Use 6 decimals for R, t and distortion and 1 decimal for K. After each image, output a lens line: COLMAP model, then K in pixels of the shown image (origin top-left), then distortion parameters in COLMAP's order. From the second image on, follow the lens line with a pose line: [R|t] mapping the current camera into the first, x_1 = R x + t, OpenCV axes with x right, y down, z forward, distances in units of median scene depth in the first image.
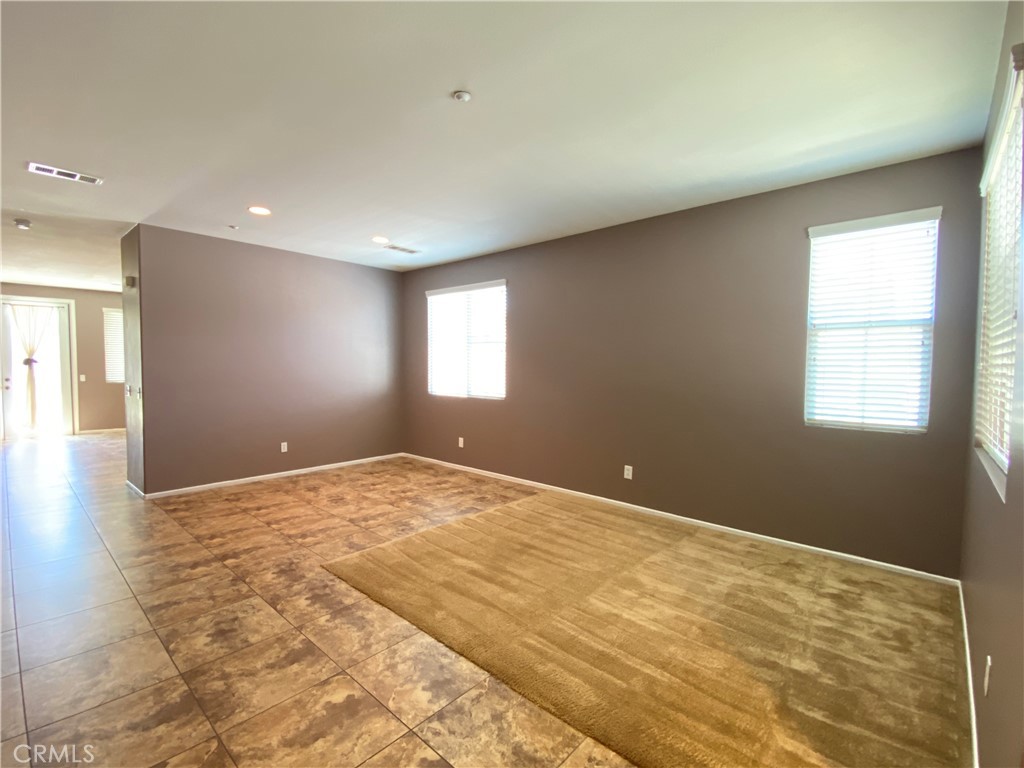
lens RADIAL K [[466.9, 0, 514.2], [0, 466.9, 385.8], [0, 0, 1]] dist [-0.001130, -0.006115]
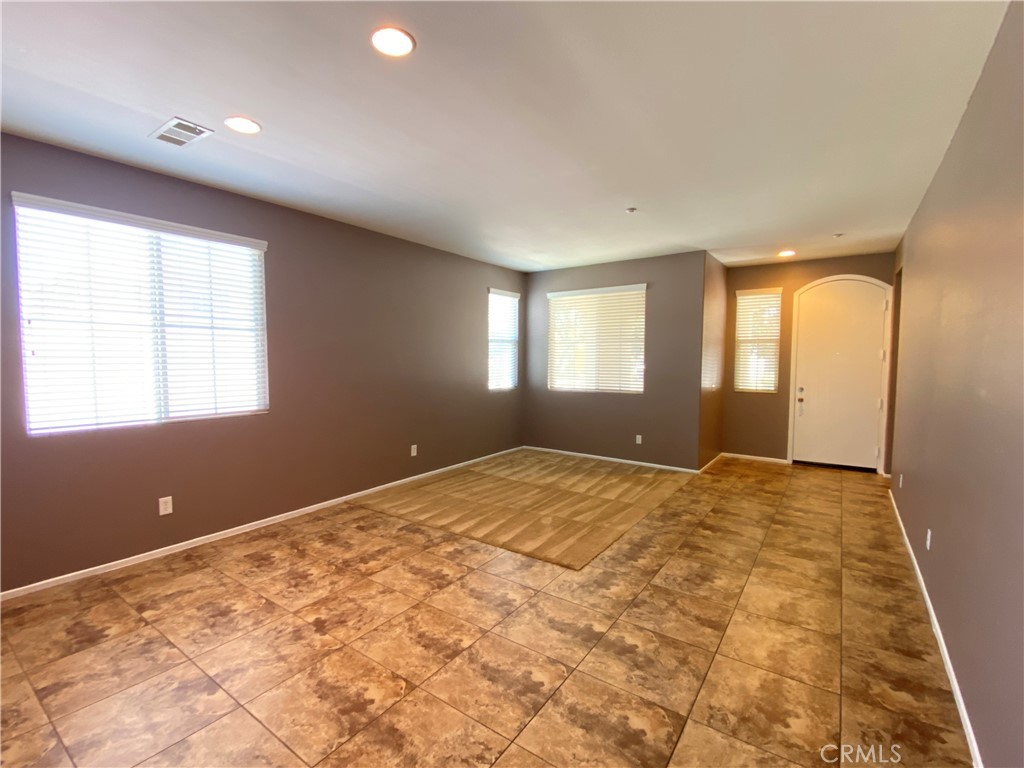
lens RADIAL K [[466.9, 0, 513.6], [0, 466.9, 382.6], [0, 0, 1]] dist [-0.001130, -0.006115]
pose [[-0.120122, -0.055881, 0.991185, -1.109104], [0.052158, 0.996680, 0.062512, -0.061686], [-0.991388, 0.059207, -0.116809, 1.011992]]
